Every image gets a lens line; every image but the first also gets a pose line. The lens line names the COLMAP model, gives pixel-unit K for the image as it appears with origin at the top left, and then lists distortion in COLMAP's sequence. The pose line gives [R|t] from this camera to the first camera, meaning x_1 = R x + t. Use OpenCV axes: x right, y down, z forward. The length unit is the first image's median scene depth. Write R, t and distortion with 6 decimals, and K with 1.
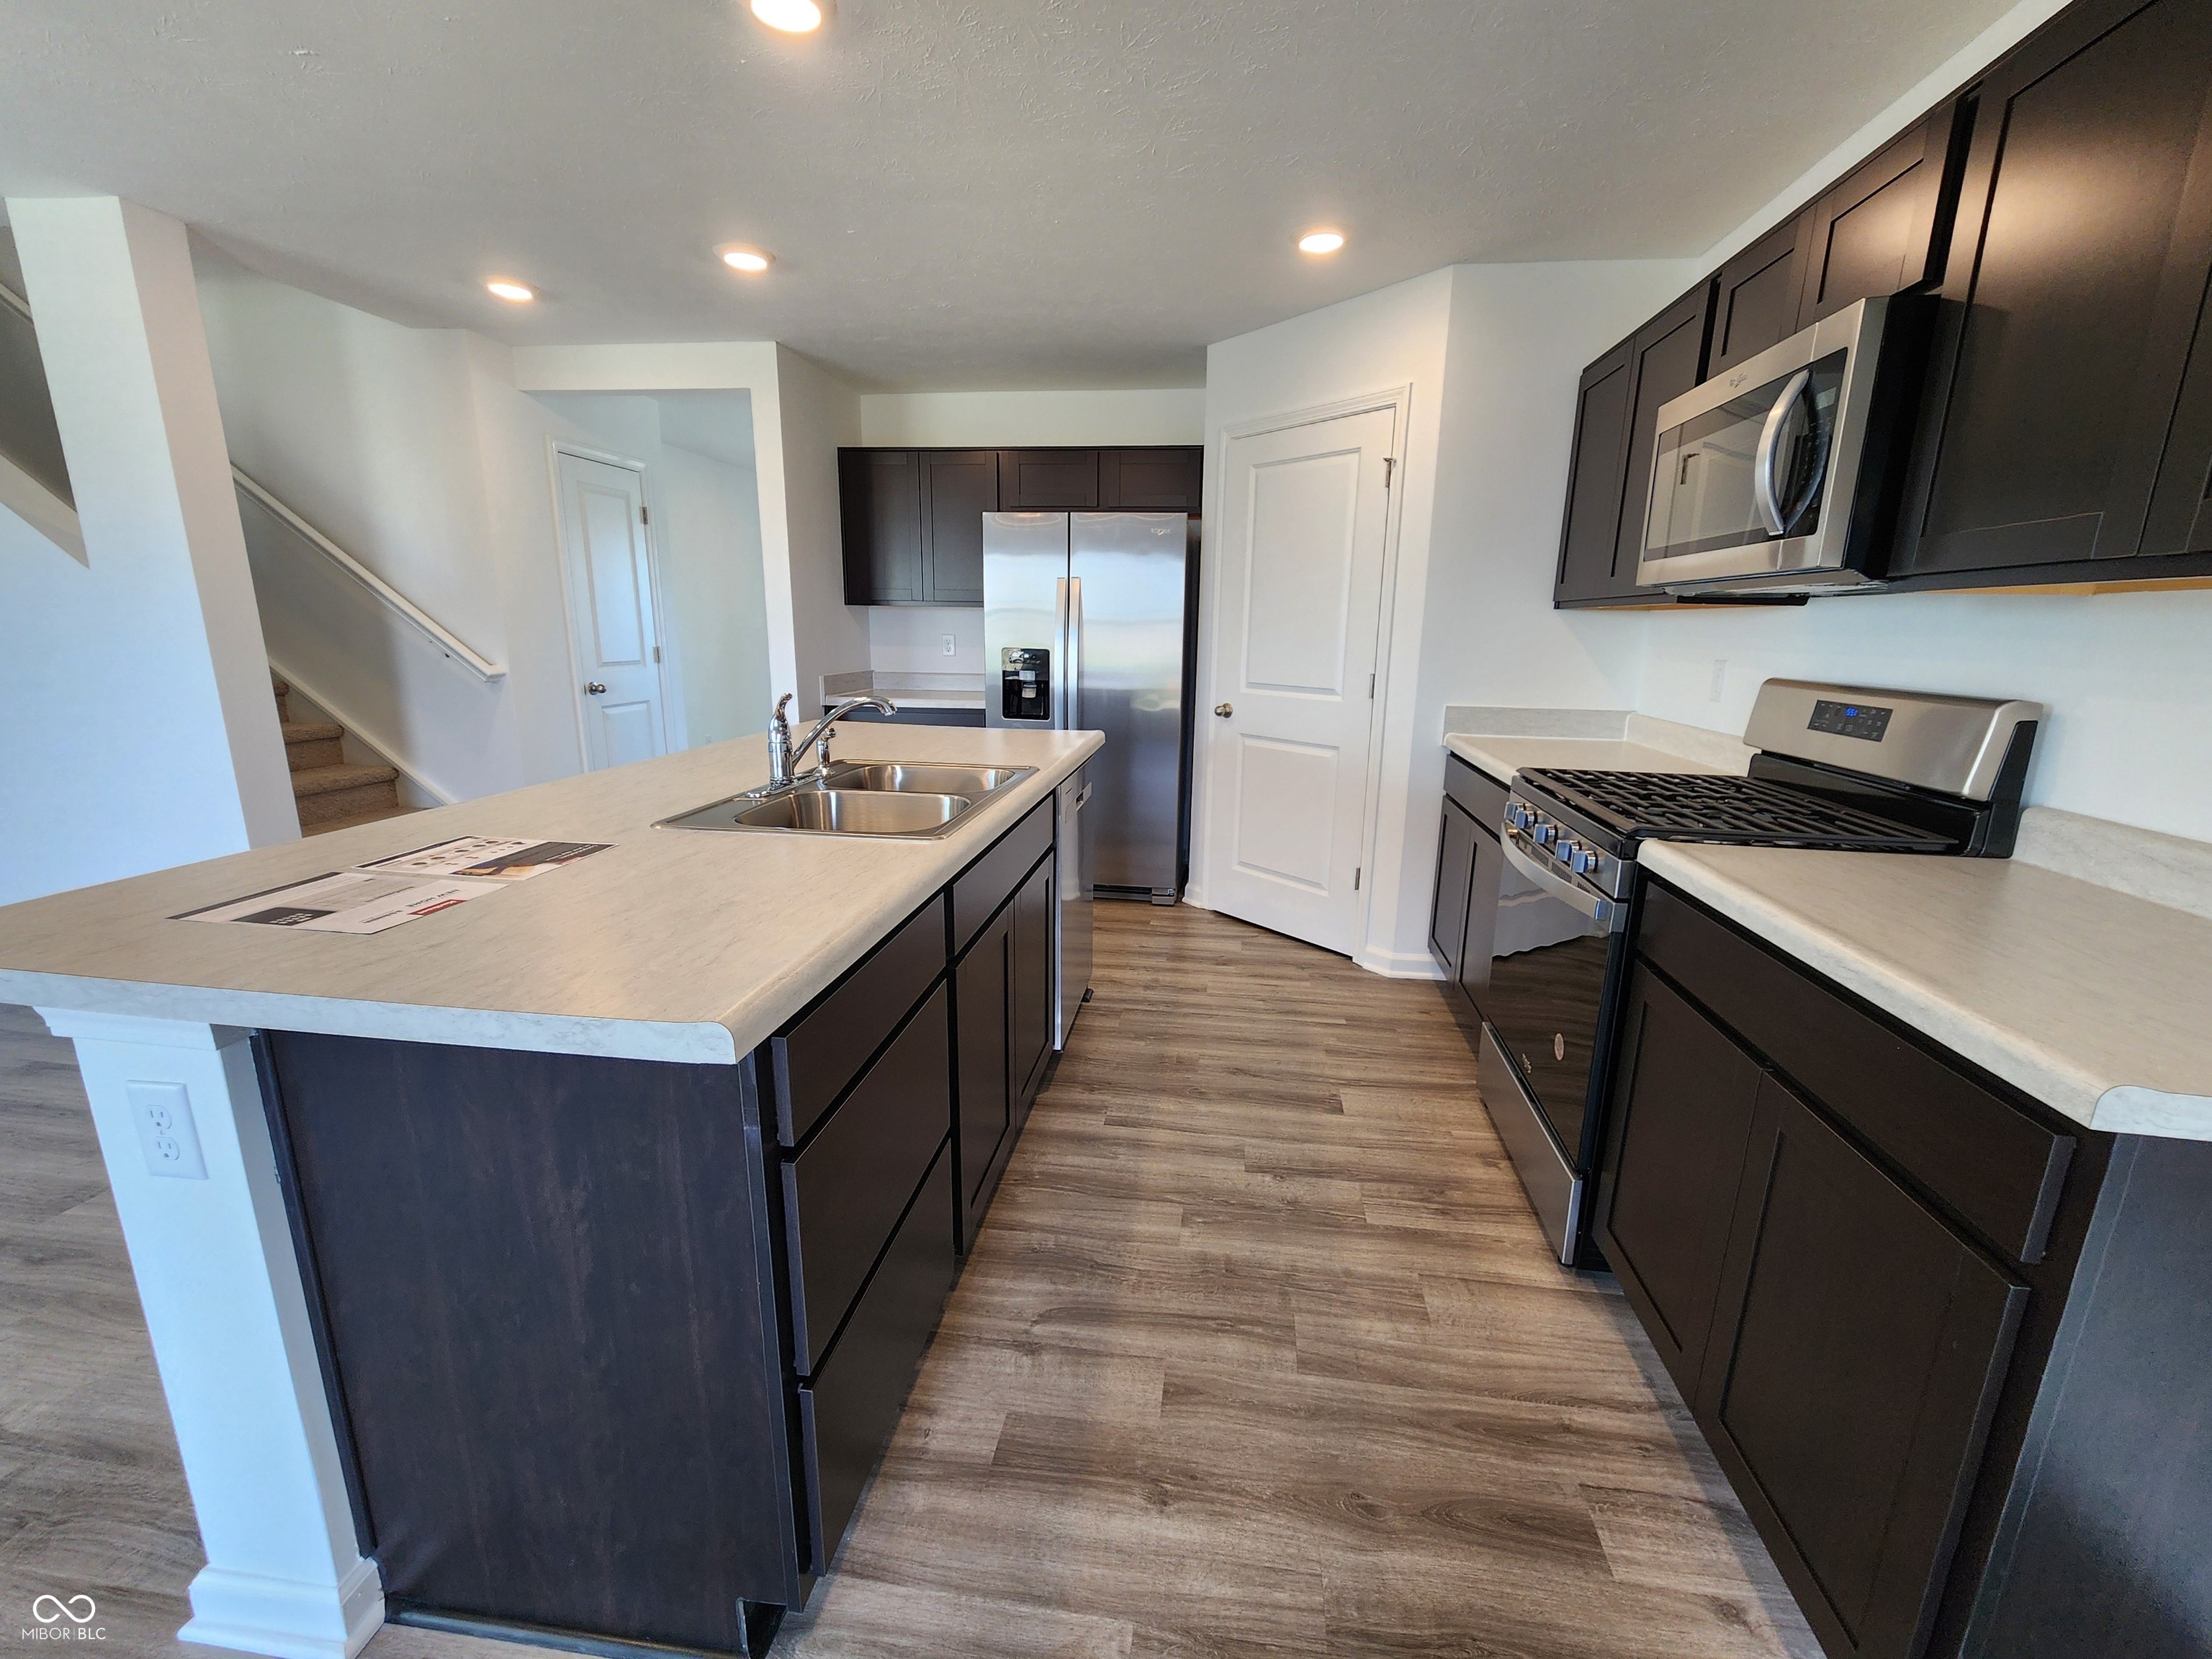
lens RADIAL K [[913.7, 0, 1118.3], [0, 913.7, 836.5], [0, 0, 1]] dist [-0.003321, -0.001037]
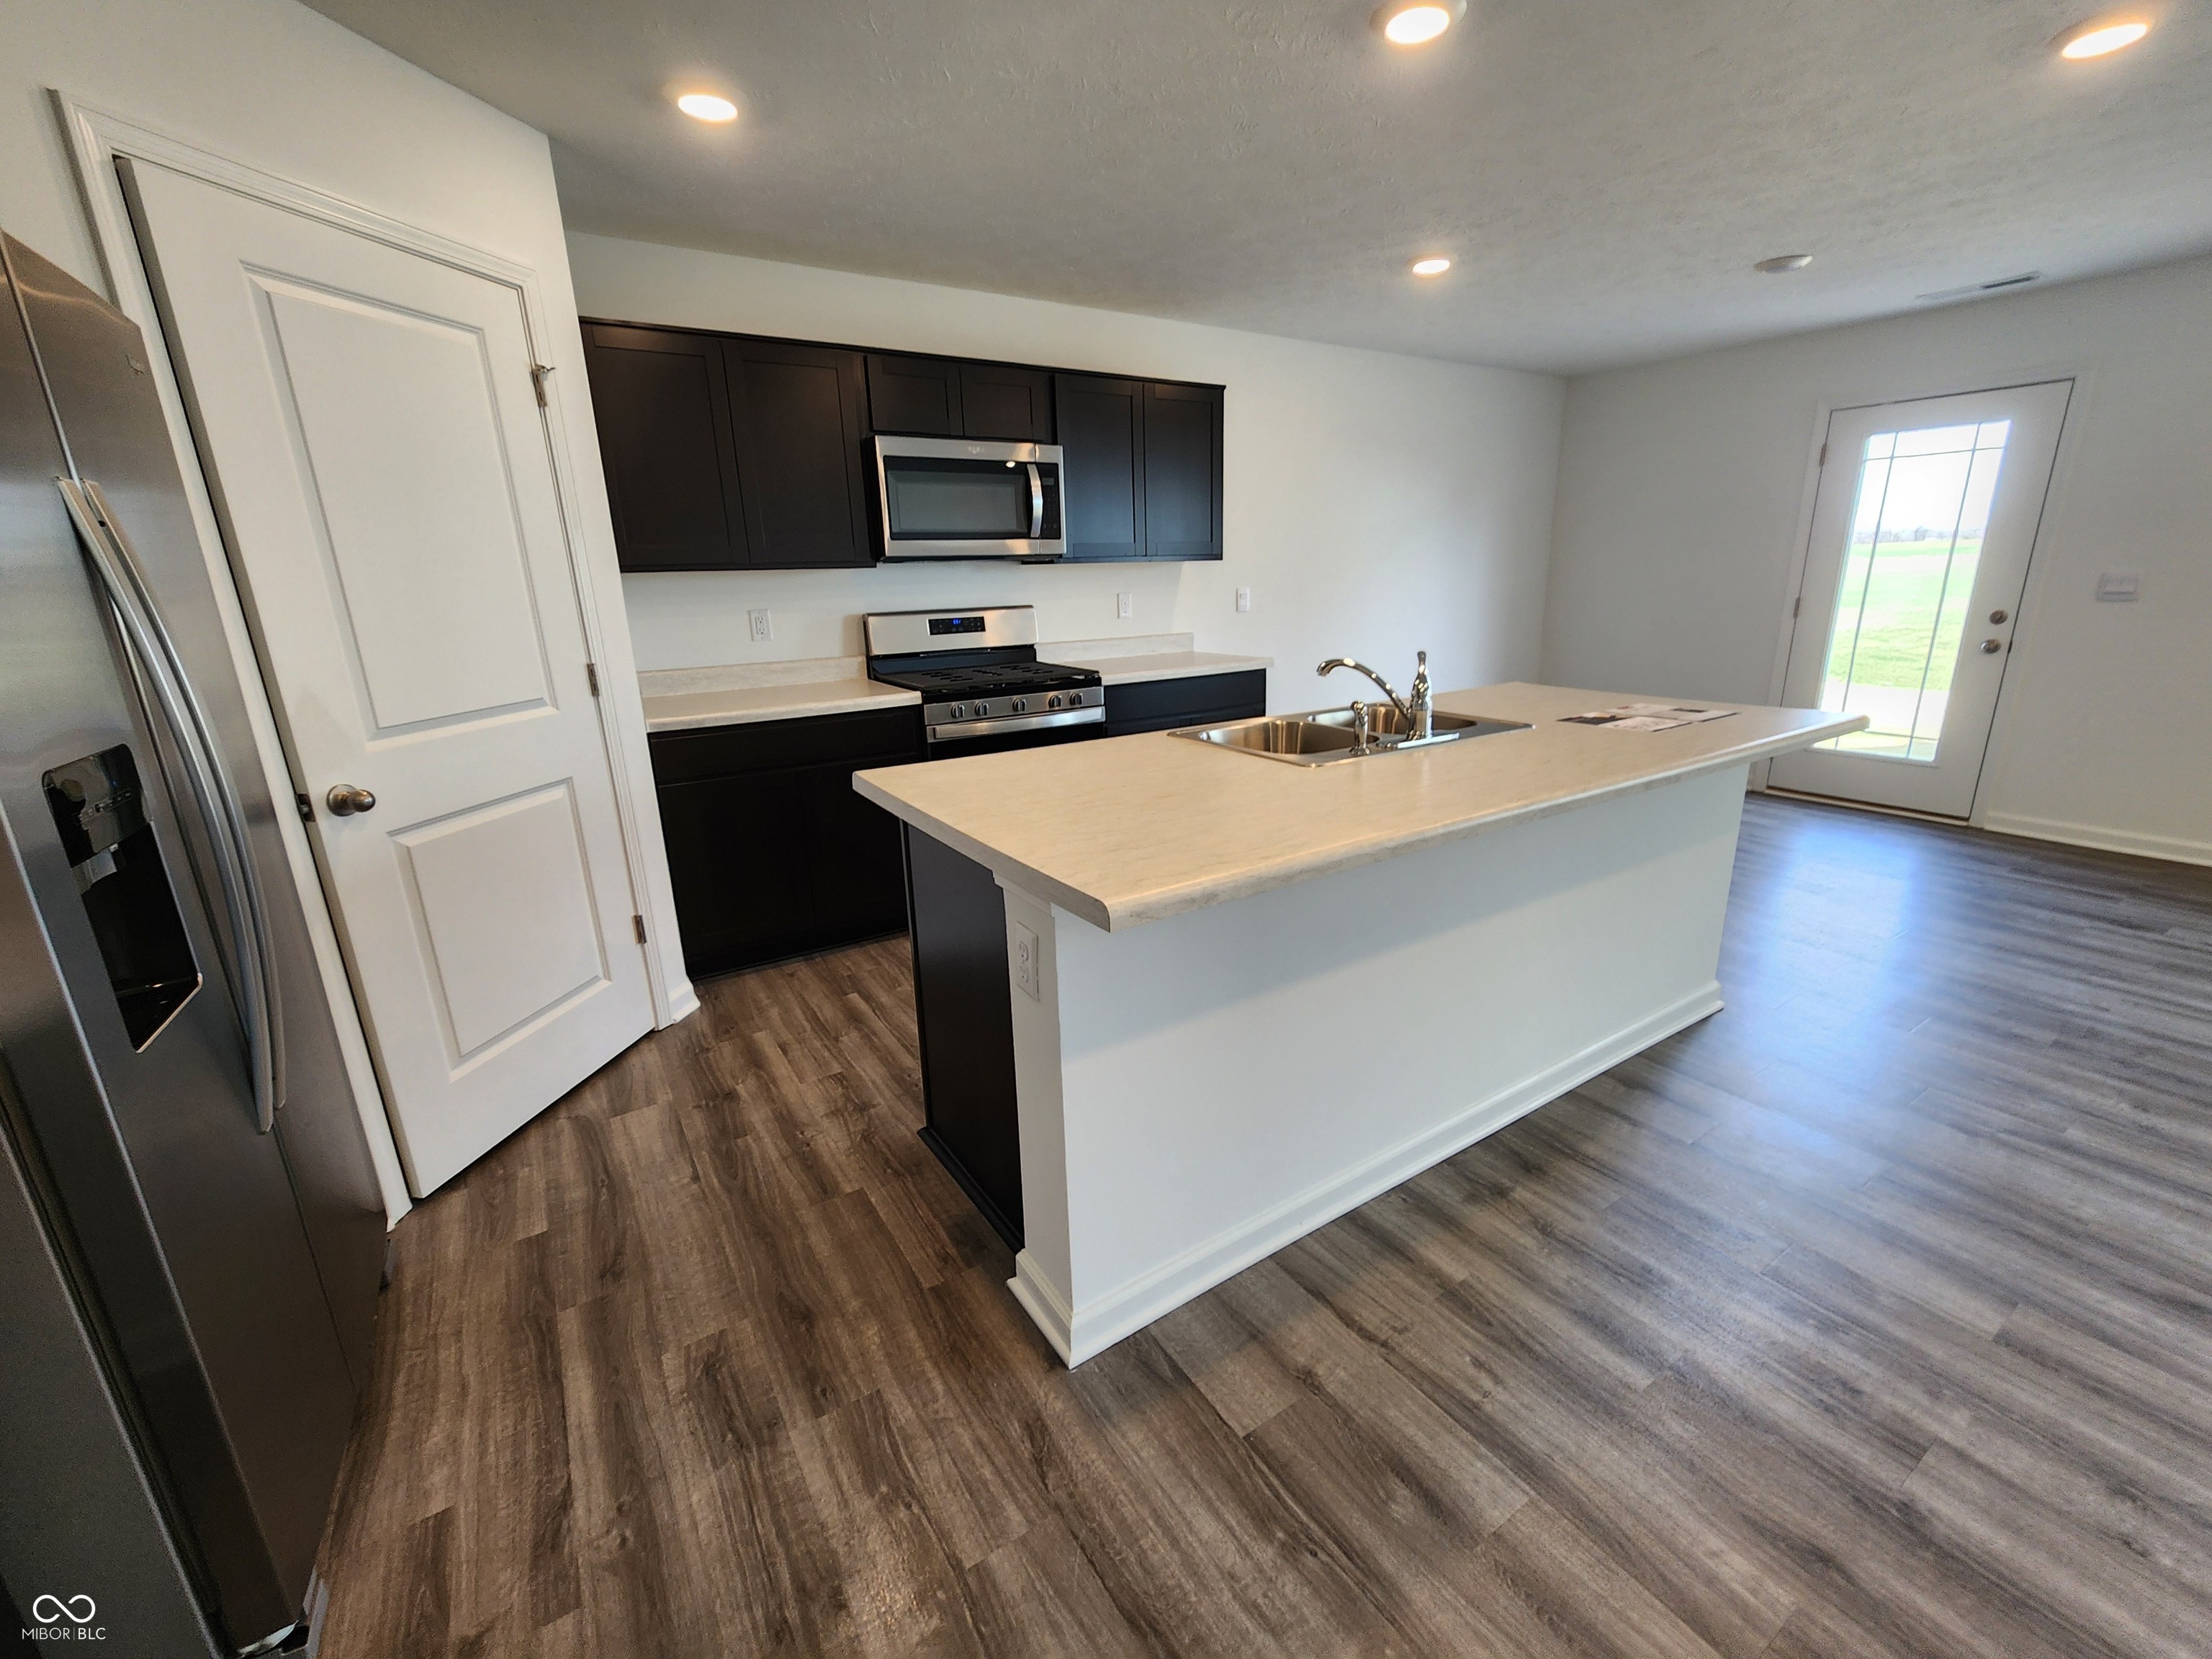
lens RADIAL K [[913.7, 0, 1146.5], [0, 913.7, 820.0], [0, 0, 1]] dist [-0.003321, -0.001037]
pose [[-0.668028, -0.195487, 0.718000, -0.593792], [0.185991, 0.890389, 0.415469, -0.295428], [-0.720518, 0.411086, -0.558446, 1.164716]]
